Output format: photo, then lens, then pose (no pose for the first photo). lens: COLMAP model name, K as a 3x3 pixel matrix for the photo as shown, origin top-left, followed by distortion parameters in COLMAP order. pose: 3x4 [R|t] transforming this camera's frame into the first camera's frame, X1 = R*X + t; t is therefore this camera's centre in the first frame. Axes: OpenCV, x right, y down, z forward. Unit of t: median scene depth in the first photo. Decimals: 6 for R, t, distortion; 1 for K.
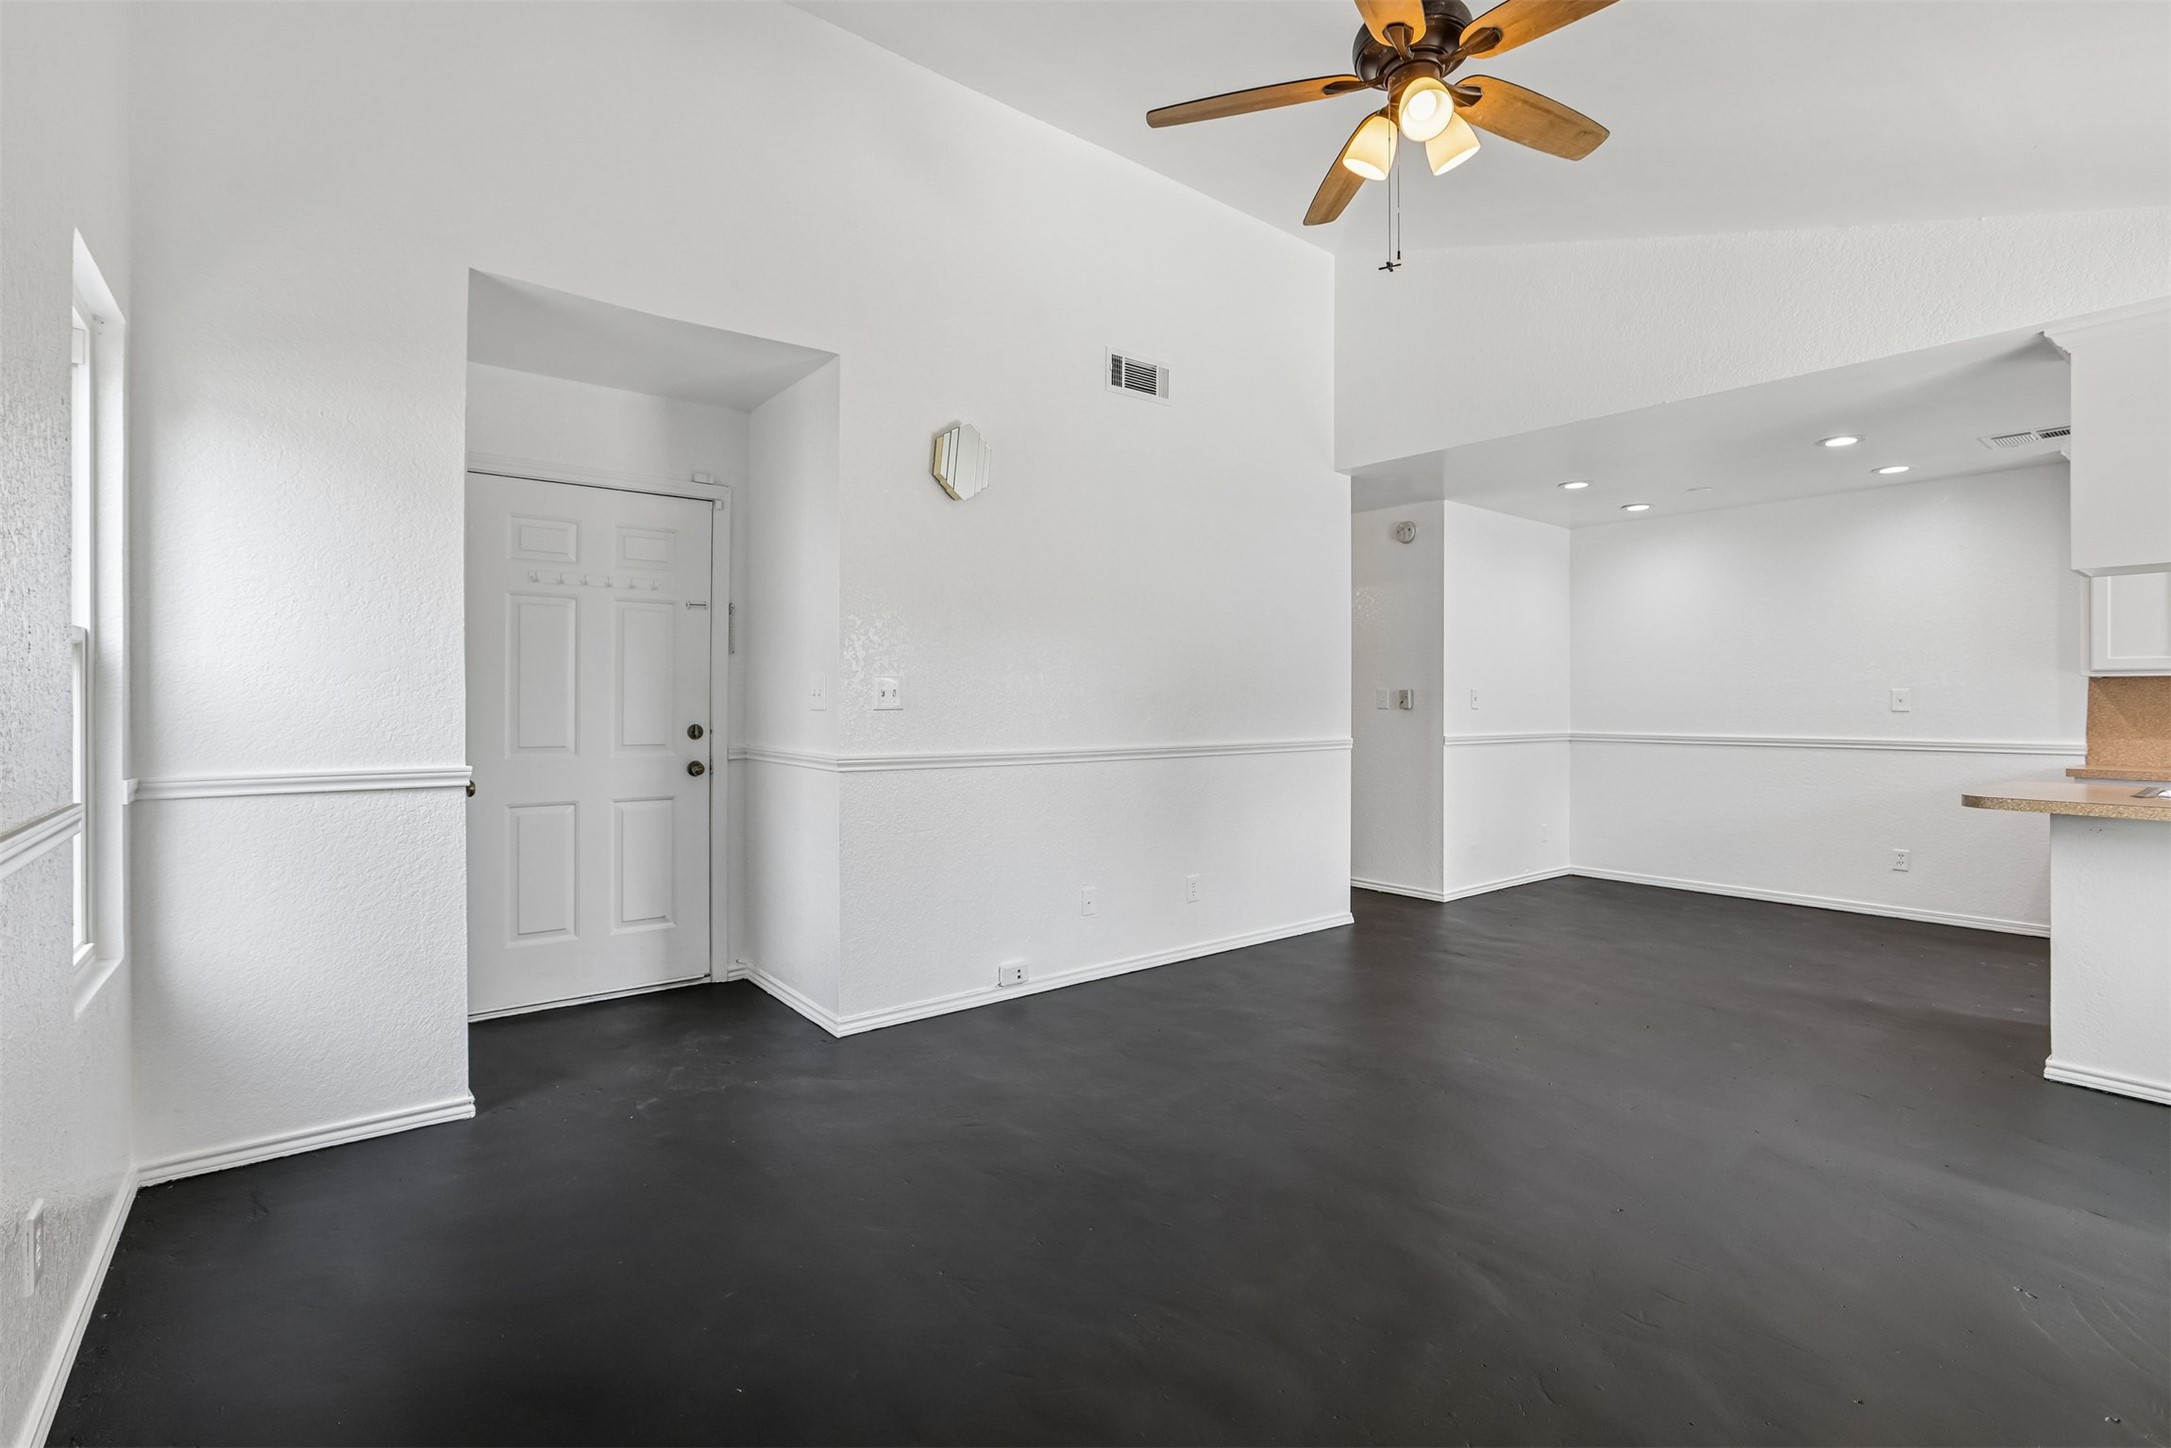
lens RADIAL K [[985.2, 0, 1089.5], [0, 985.2, 706.6], [0, 0, 1]] dist [-0.033941, 0.014734]
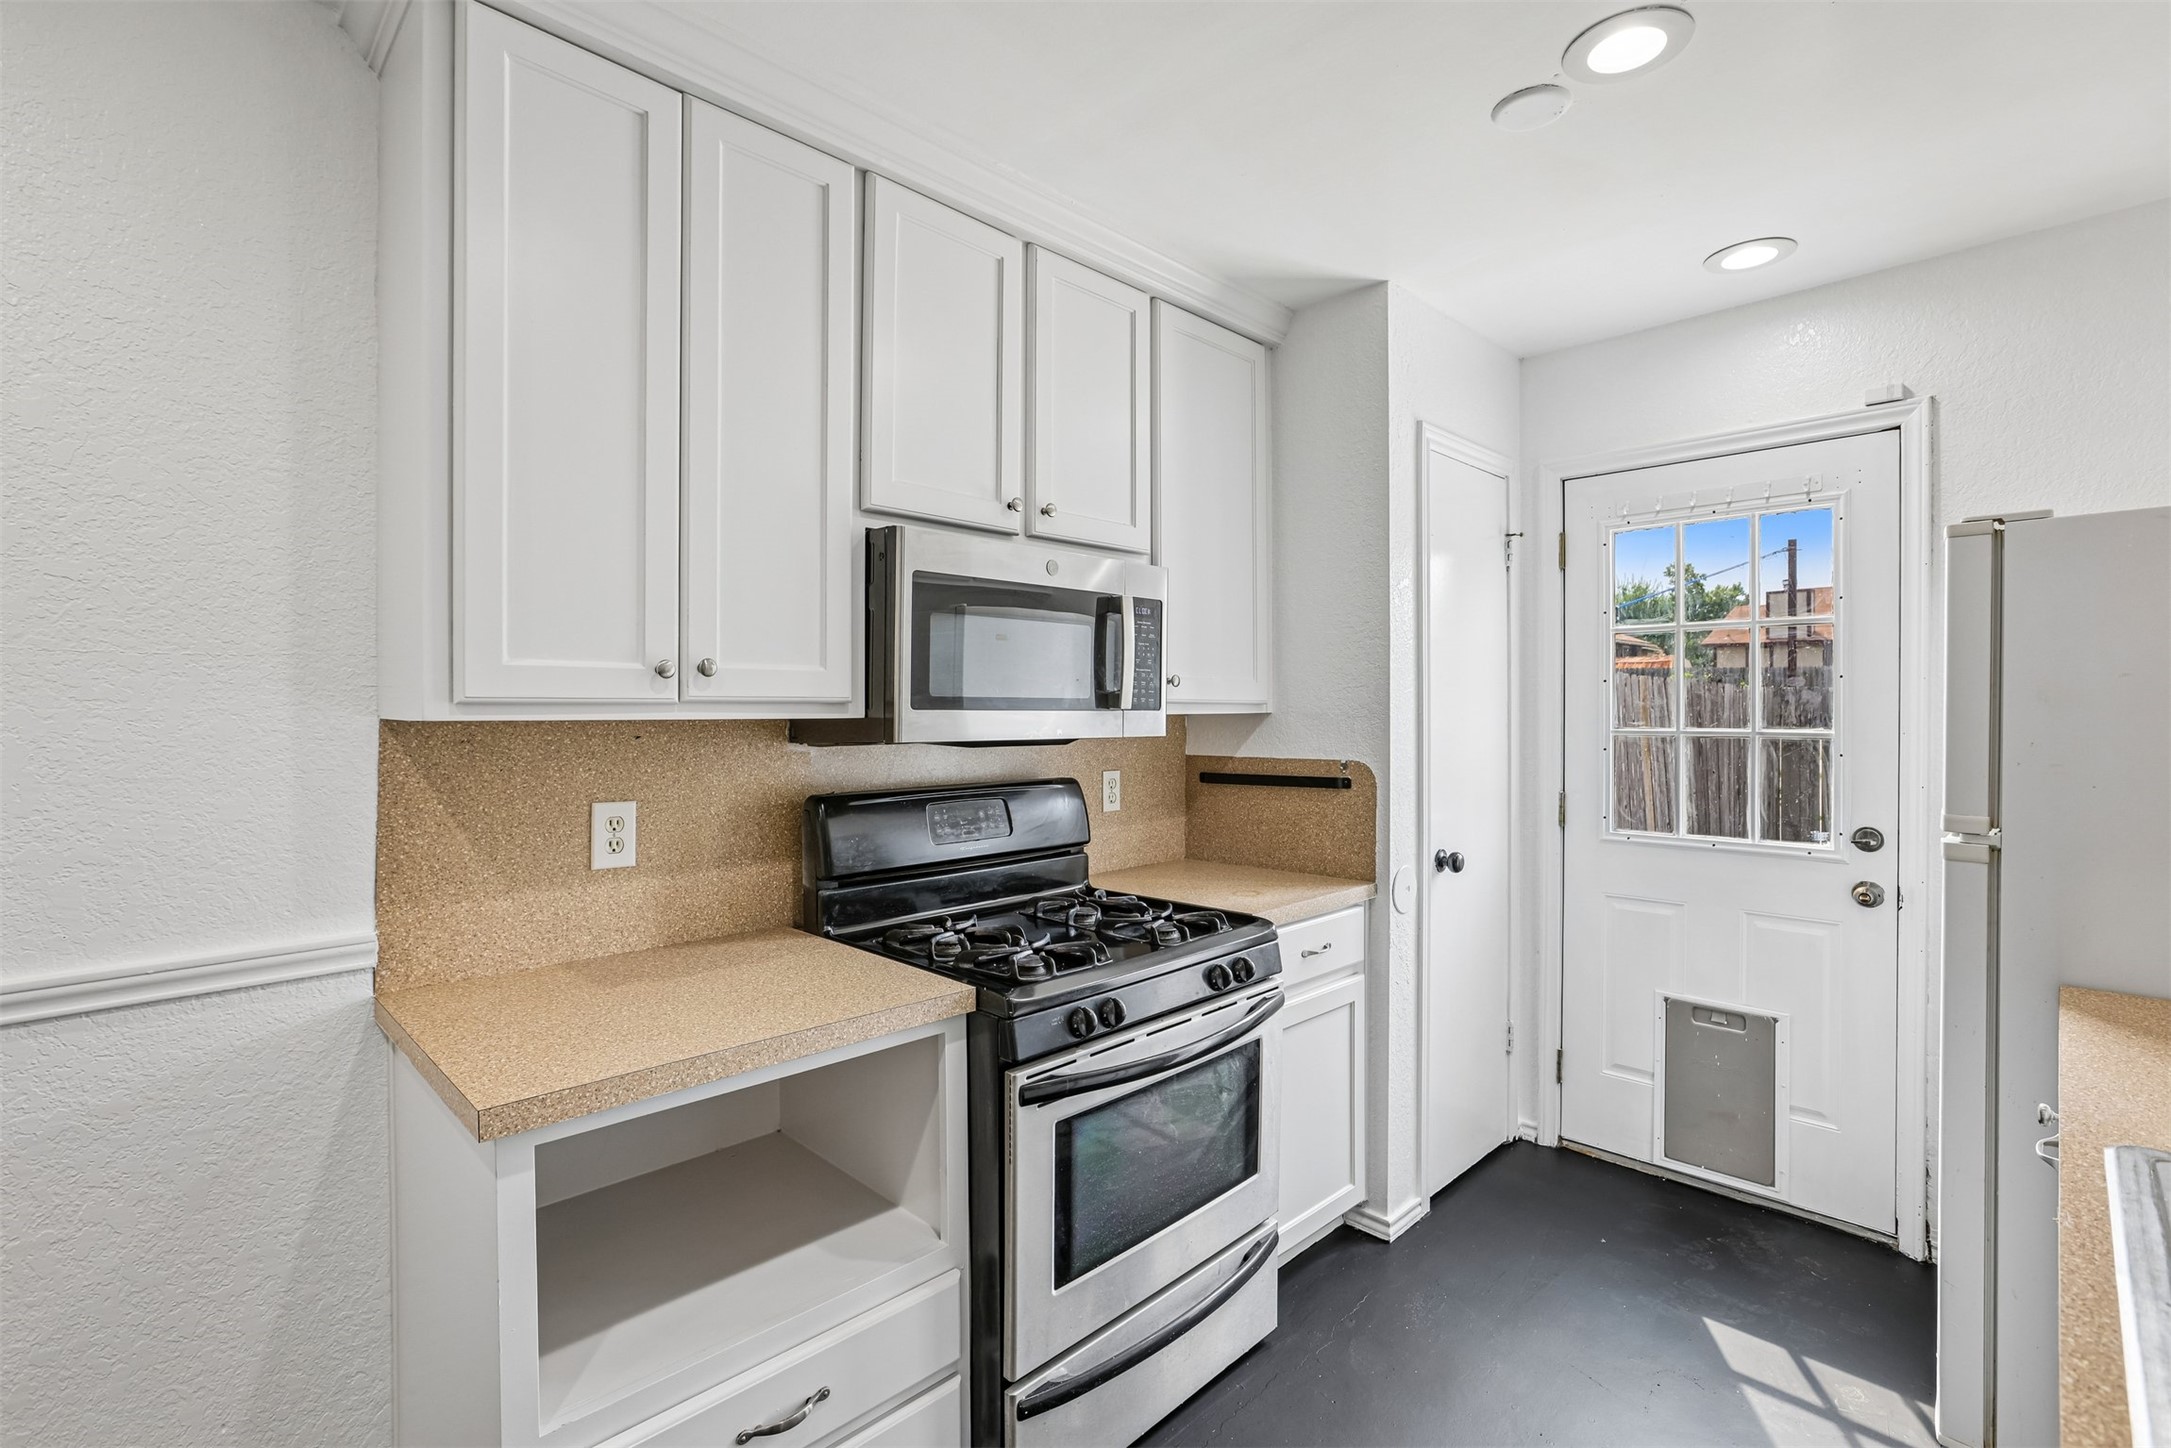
lens RADIAL K [[985.2, 0, 1089.5], [0, 985.2, 706.6], [0, 0, 1]] dist [-0.033941, 0.014734]
pose [[-0.106294, -0.000638, 0.994335, 0.649948], [0.005948, 0.999981, 0.001278, -0.031743], [-0.994317, 0.006050, -0.106288, 0.752797]]
